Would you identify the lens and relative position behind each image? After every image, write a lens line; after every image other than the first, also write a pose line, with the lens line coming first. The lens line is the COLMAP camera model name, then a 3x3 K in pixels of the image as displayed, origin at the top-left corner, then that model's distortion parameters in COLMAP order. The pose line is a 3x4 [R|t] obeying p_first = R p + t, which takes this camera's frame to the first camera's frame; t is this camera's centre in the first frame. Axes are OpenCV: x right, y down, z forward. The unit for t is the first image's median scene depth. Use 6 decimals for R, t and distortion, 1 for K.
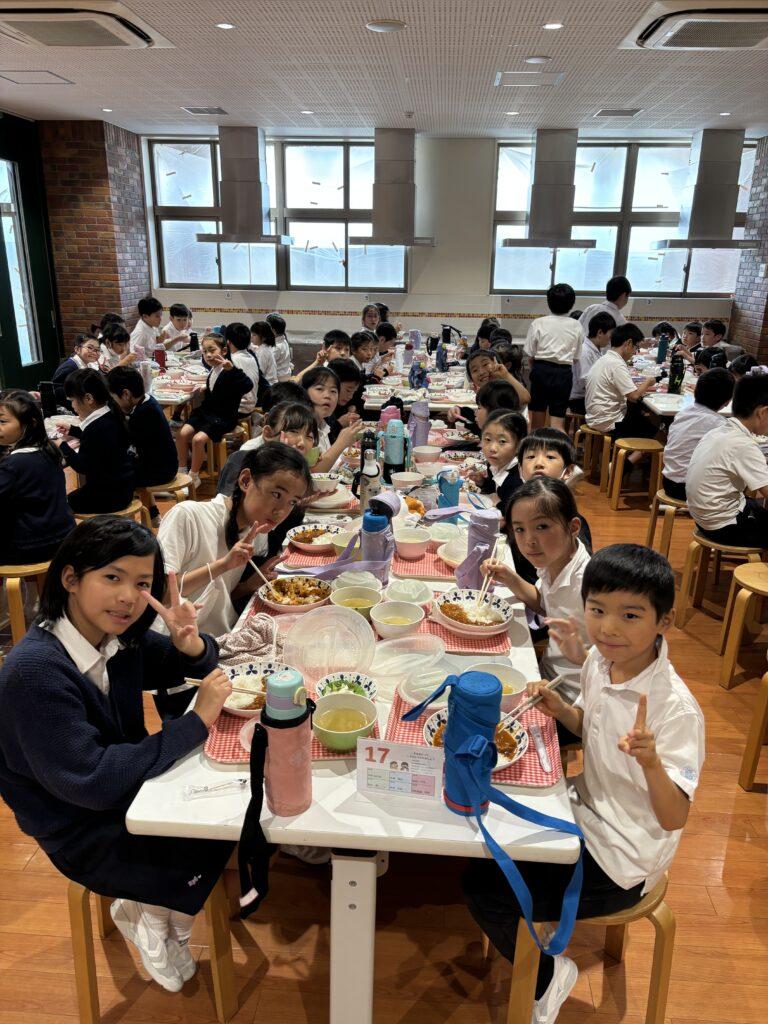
lens RADIAL K [[706.8, 0, 384.2], [0, 706.8, 508.5], [0, 0, 1]] dist [0.009638, -0.004252]
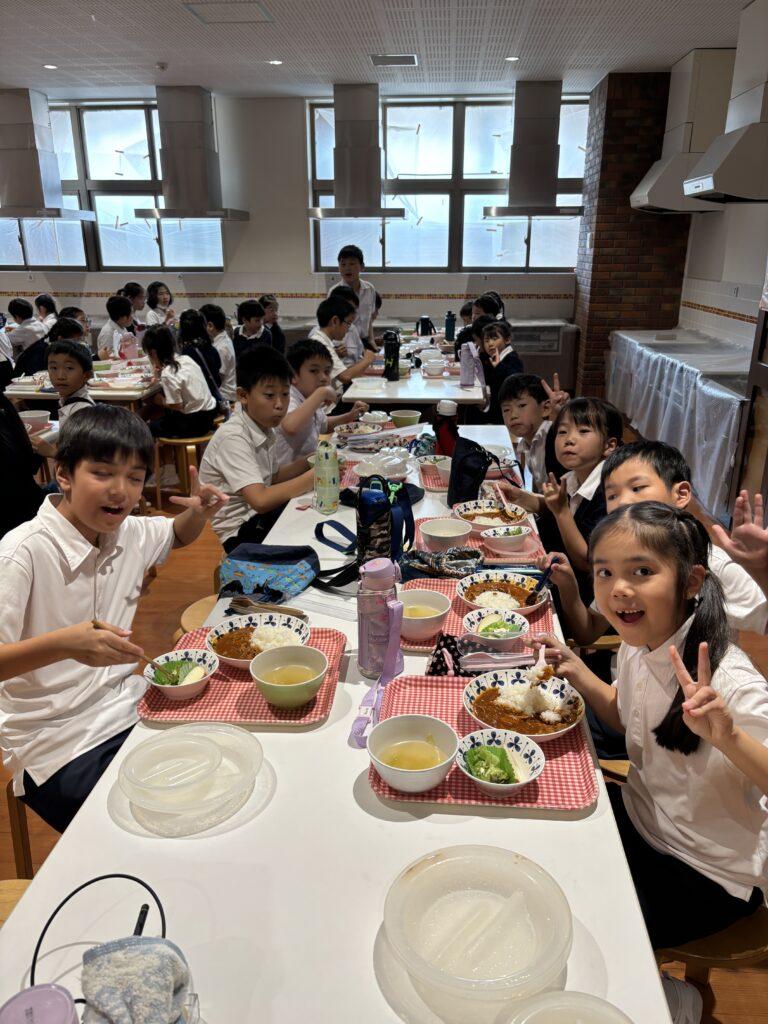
lens RADIAL K [[775.2, 0, 385.5], [0, 775.2, 515.7], [0, 0, 1]] dist [0.015539, 0.010571]
pose [[0.999848, -0.016127, -0.006661, 0.244667], [0.016193, 0.999820, 0.009894, 0.000899], [0.006500, -0.010000, 0.999929, 0.001357]]
